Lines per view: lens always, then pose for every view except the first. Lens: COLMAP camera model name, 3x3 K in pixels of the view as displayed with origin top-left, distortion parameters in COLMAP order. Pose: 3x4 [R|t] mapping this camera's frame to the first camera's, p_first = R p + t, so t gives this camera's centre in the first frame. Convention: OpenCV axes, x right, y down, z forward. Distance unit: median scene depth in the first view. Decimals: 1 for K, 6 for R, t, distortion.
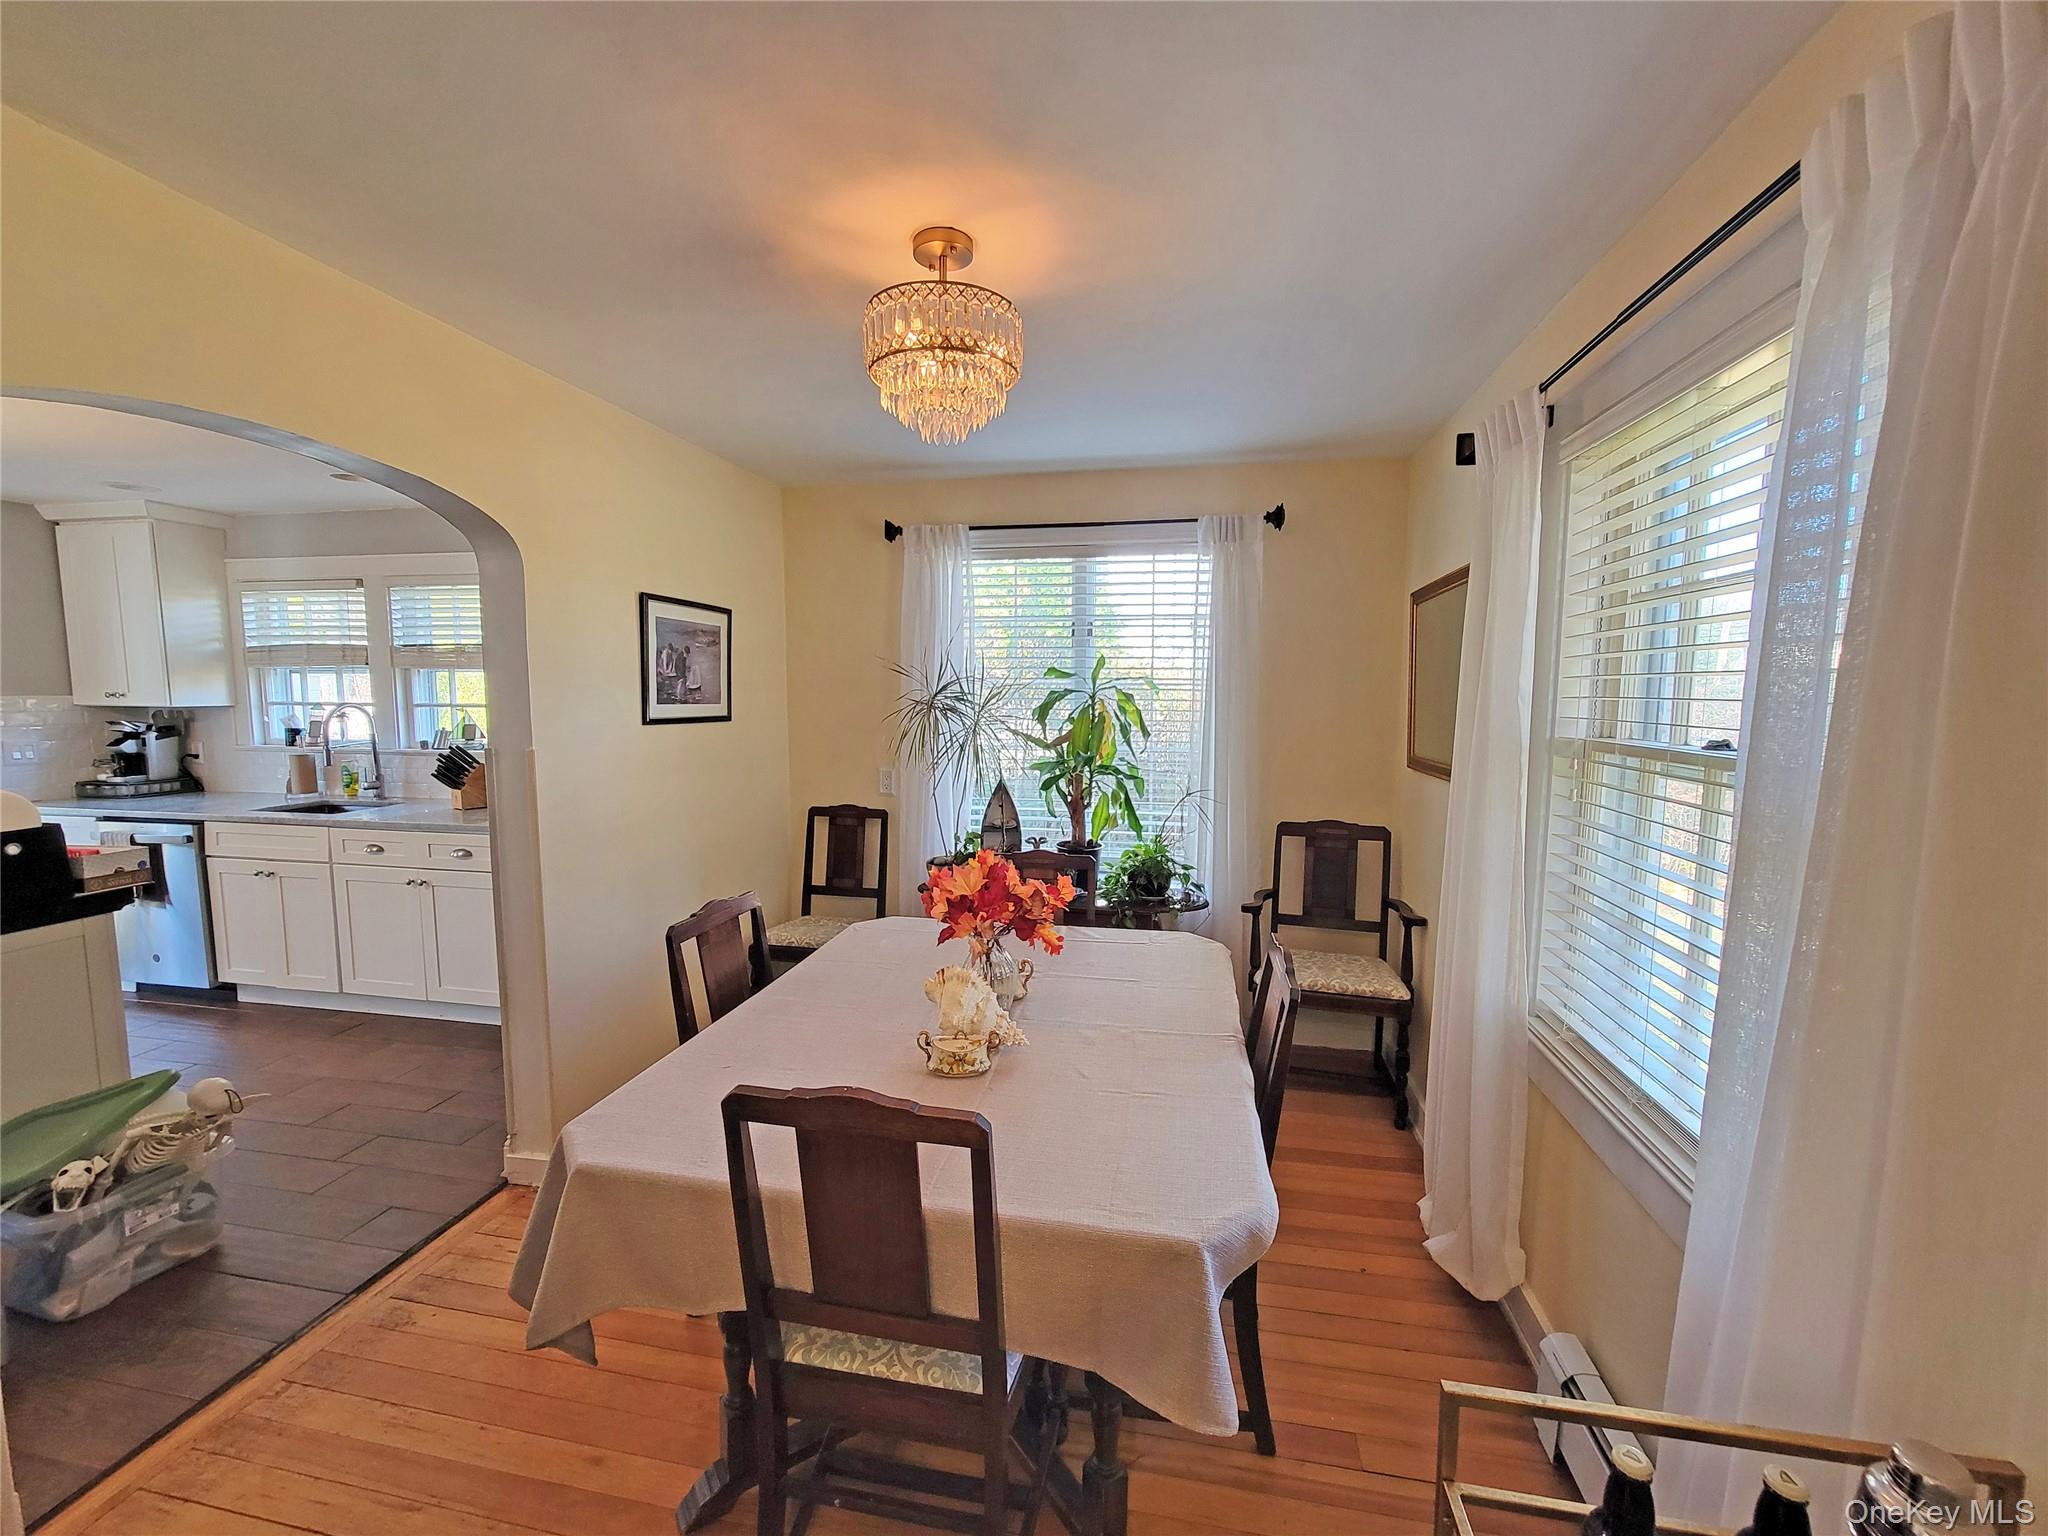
lens RADIAL K [[839.2, 0, 1030.1], [0, 839.2, 768.5], [0, 0, 1]] dist [0.000138, 0.000052]
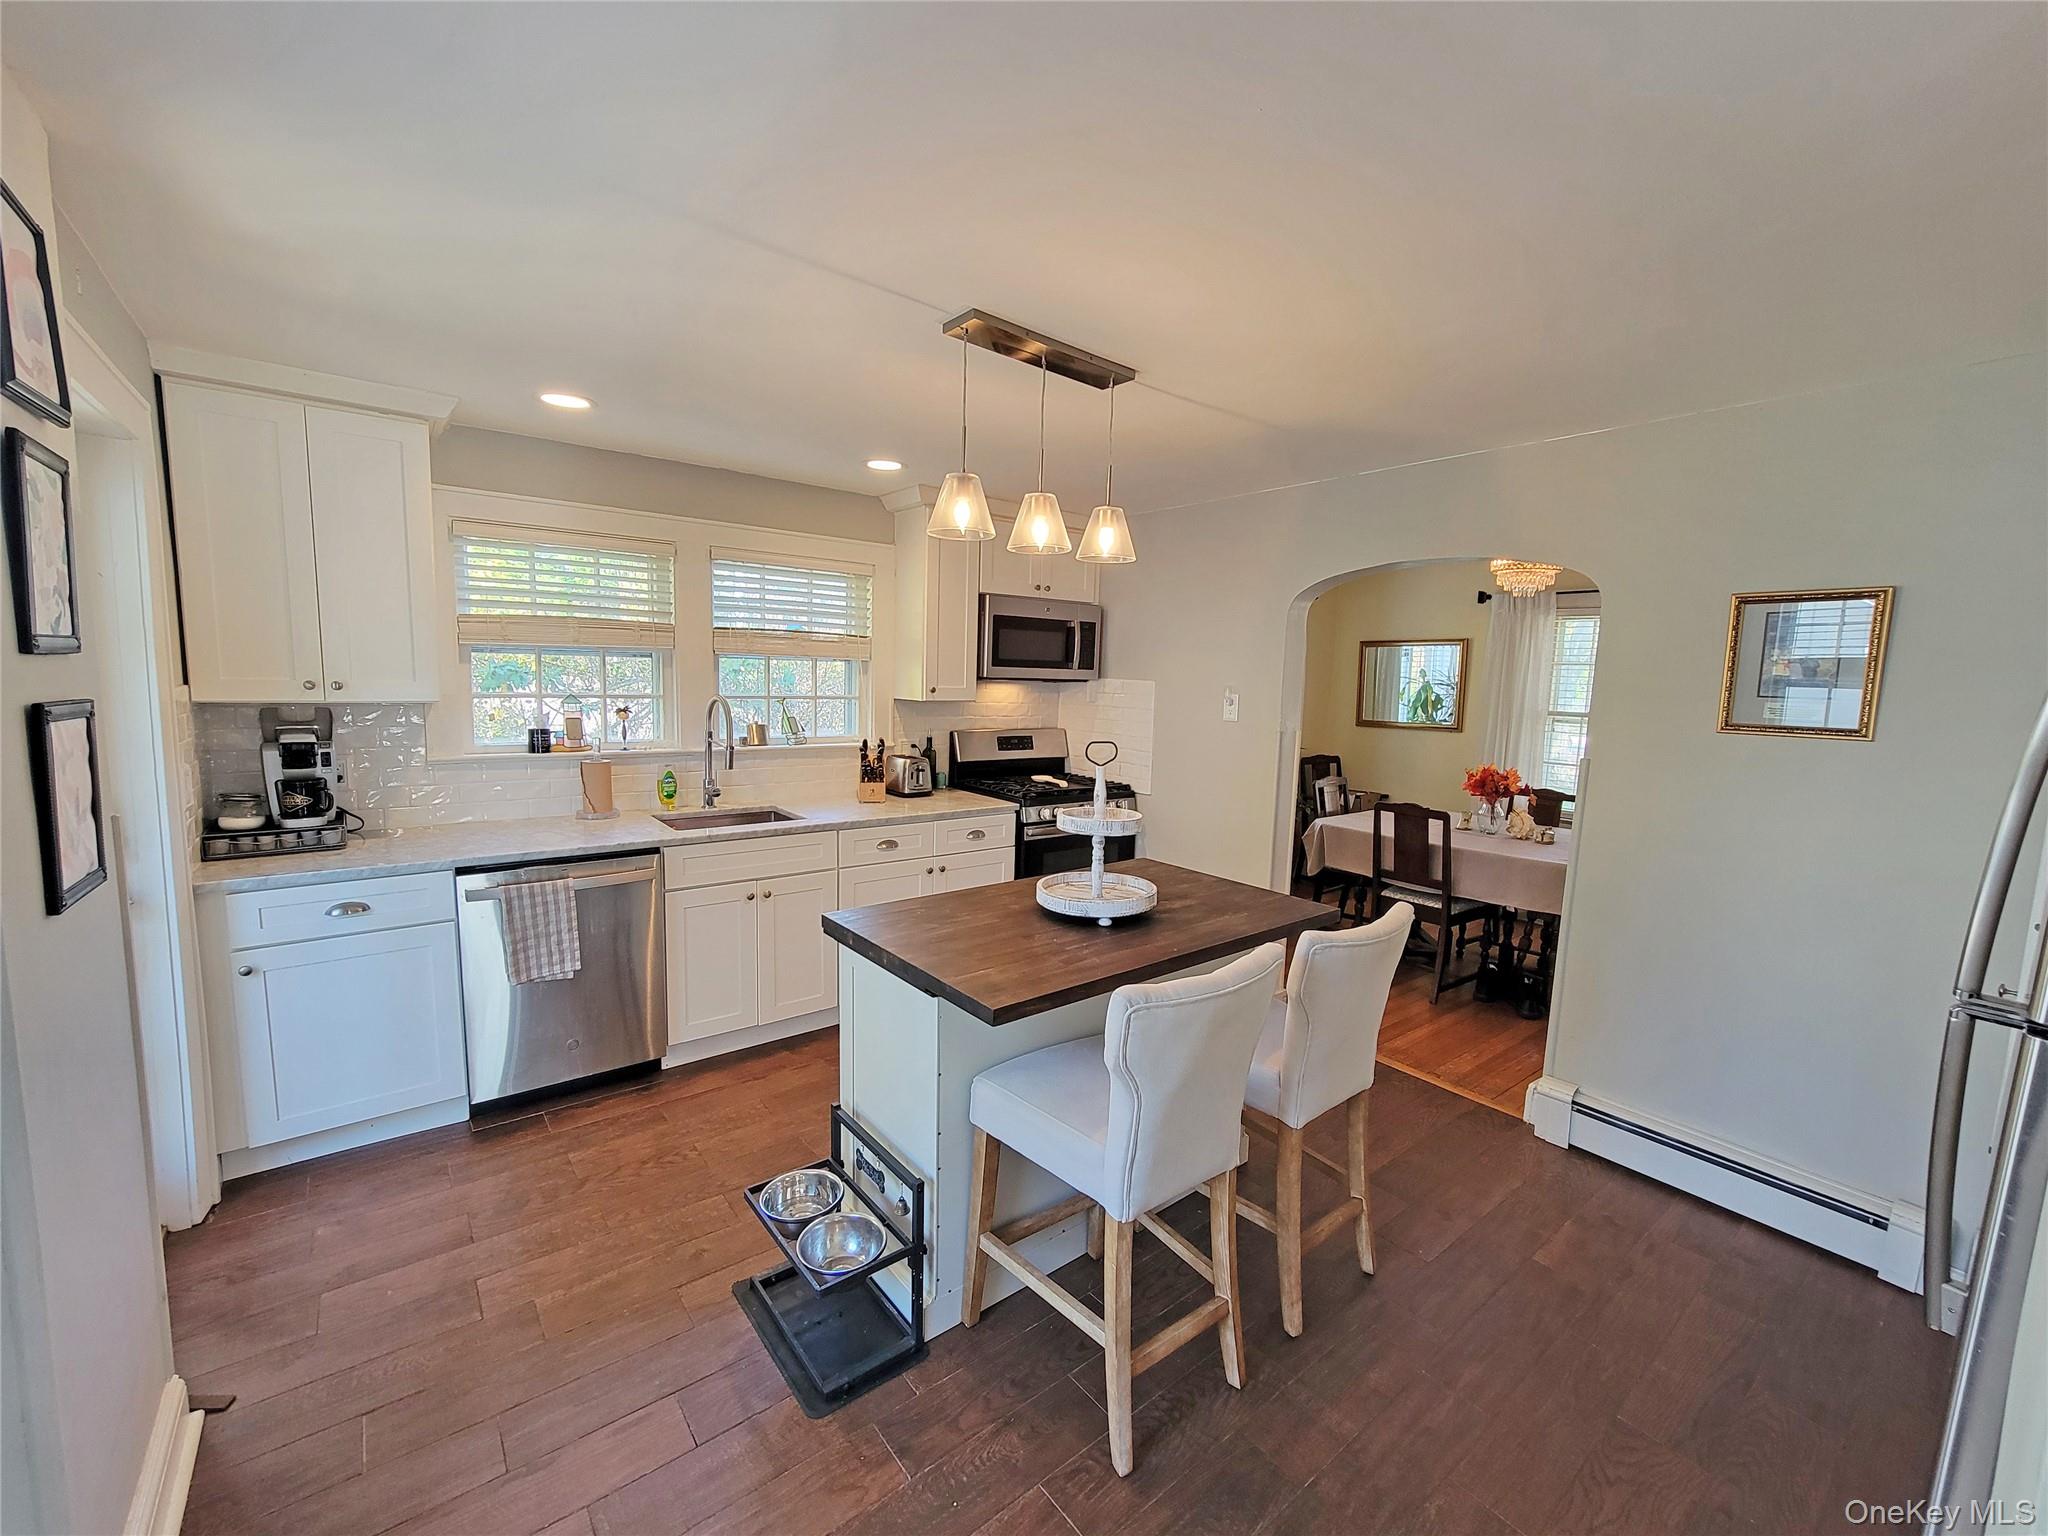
lens RADIAL K [[839.2, 0, 1033.5], [0, 839.2, 765.1], [0, 0, 1]] dist [0.000138, 0.000052]
pose [[0.650962, -0.069381, 0.755933, -1.207927], [0.046676, 0.997588, 0.051367, -0.035382], [-0.757674, 0.001846, 0.652630, 0.194131]]
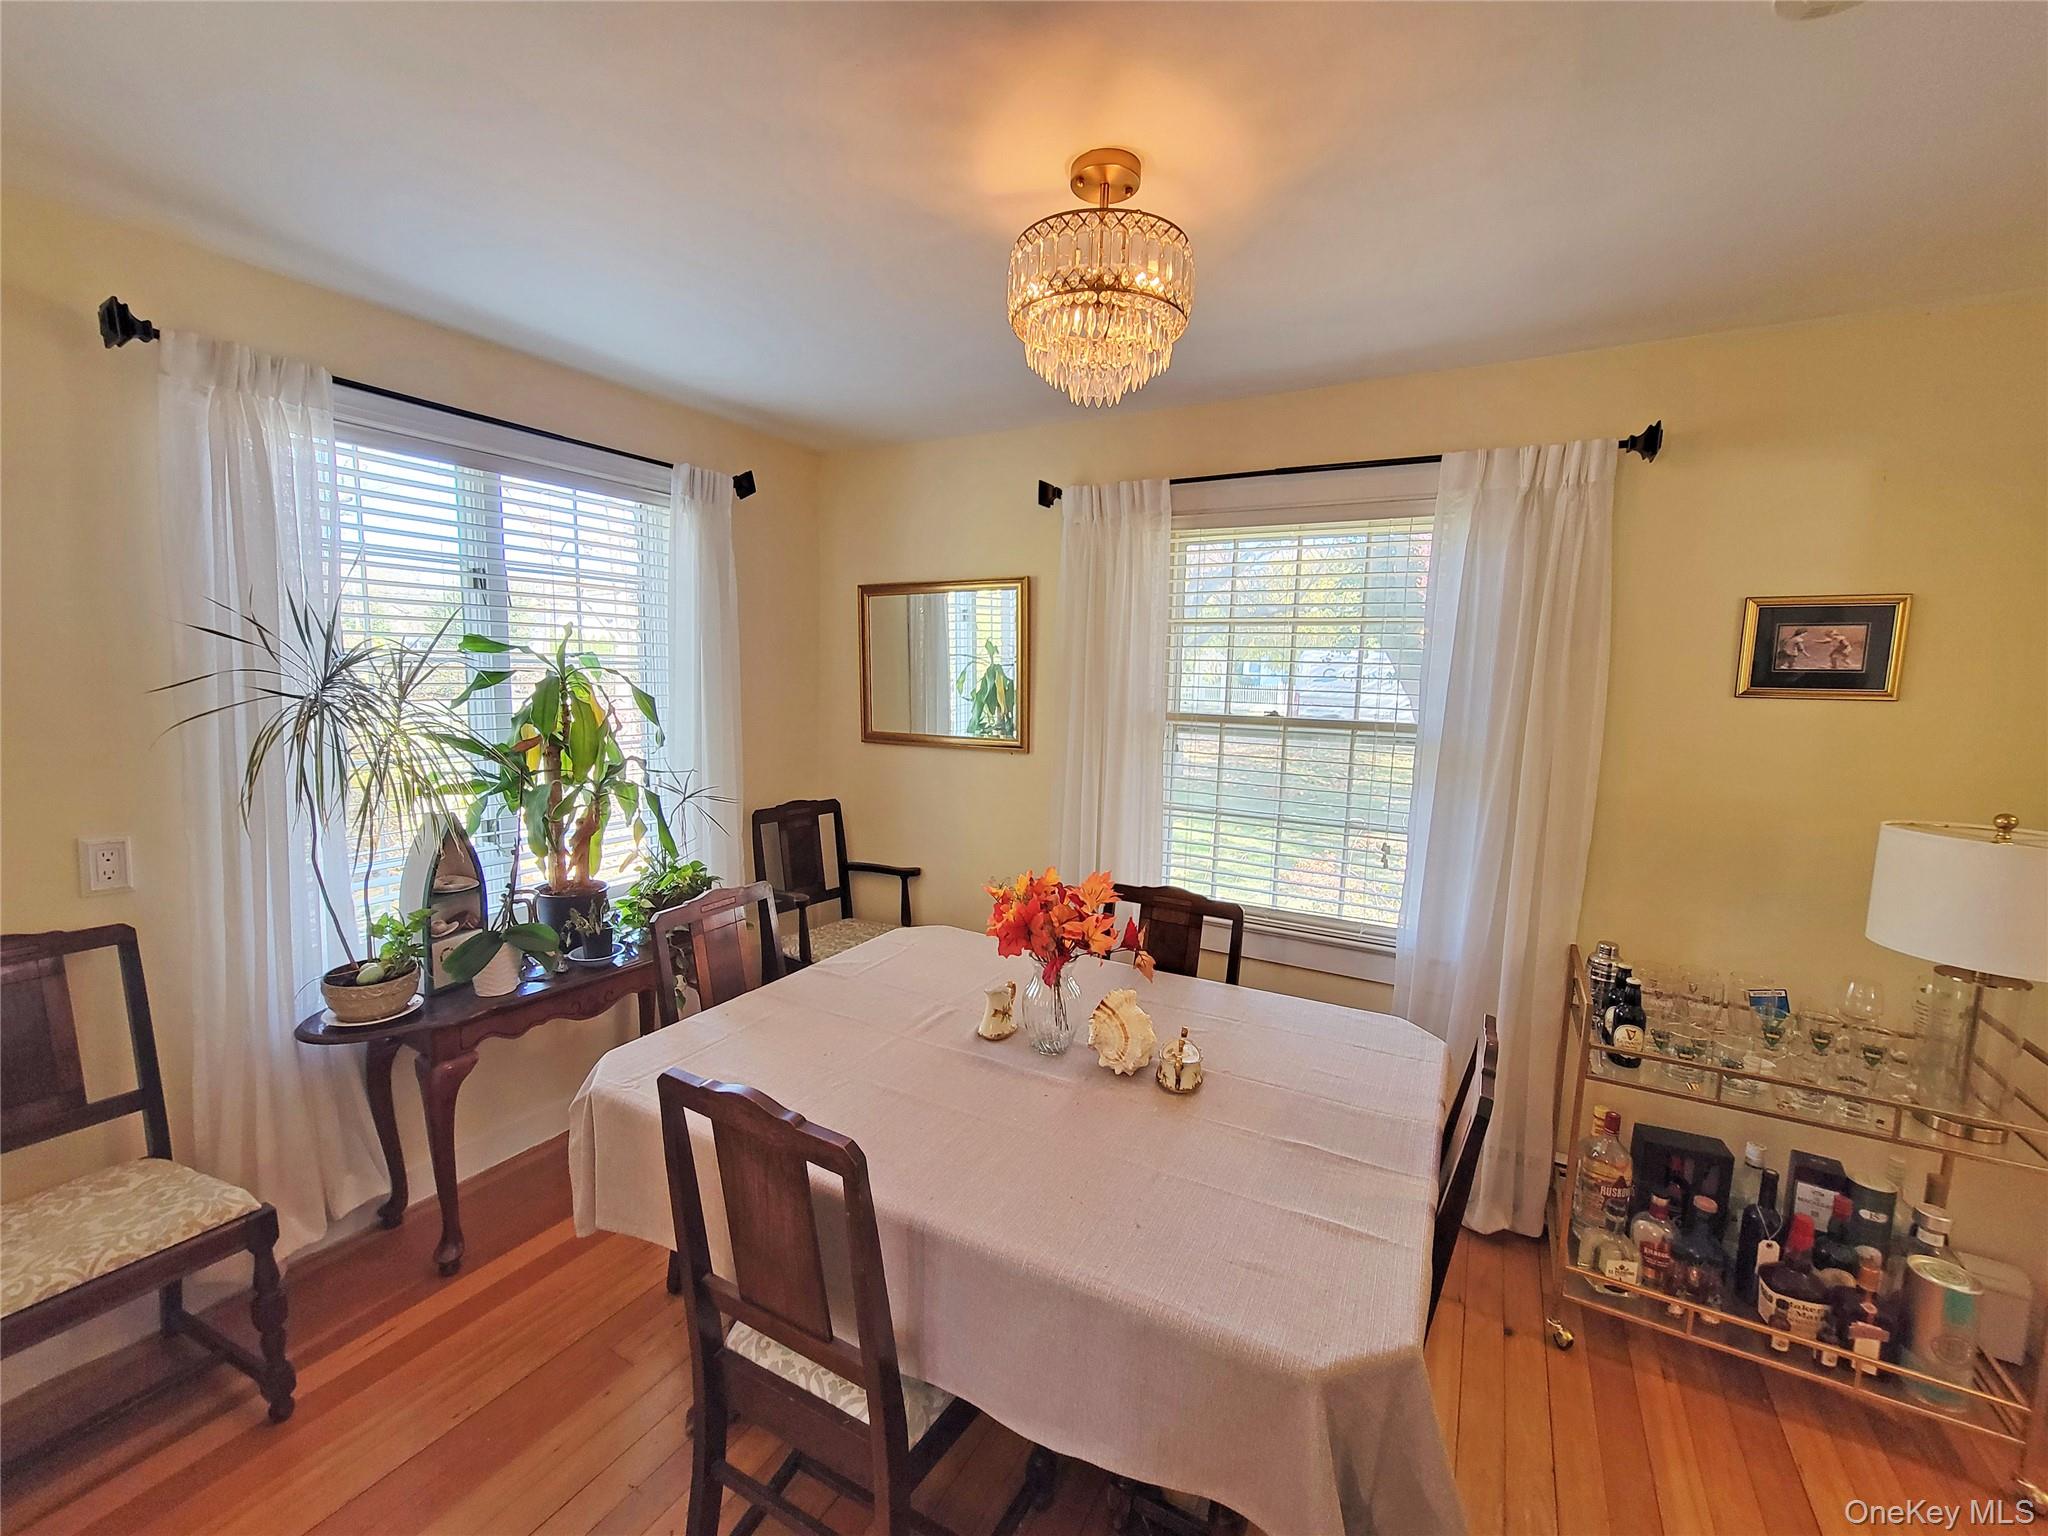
lens RADIAL K [[839.2, 0, 1025.4], [0, 839.2, 766.1], [0, 0, 1]] dist [0.000138, 0.000052]
pose [[0.313359, -0.105702, 0.943734, -0.400641], [0.067719, 0.993743, 0.088817, -0.039922], [-0.947217, 0.036077, 0.318556, 0.328260]]
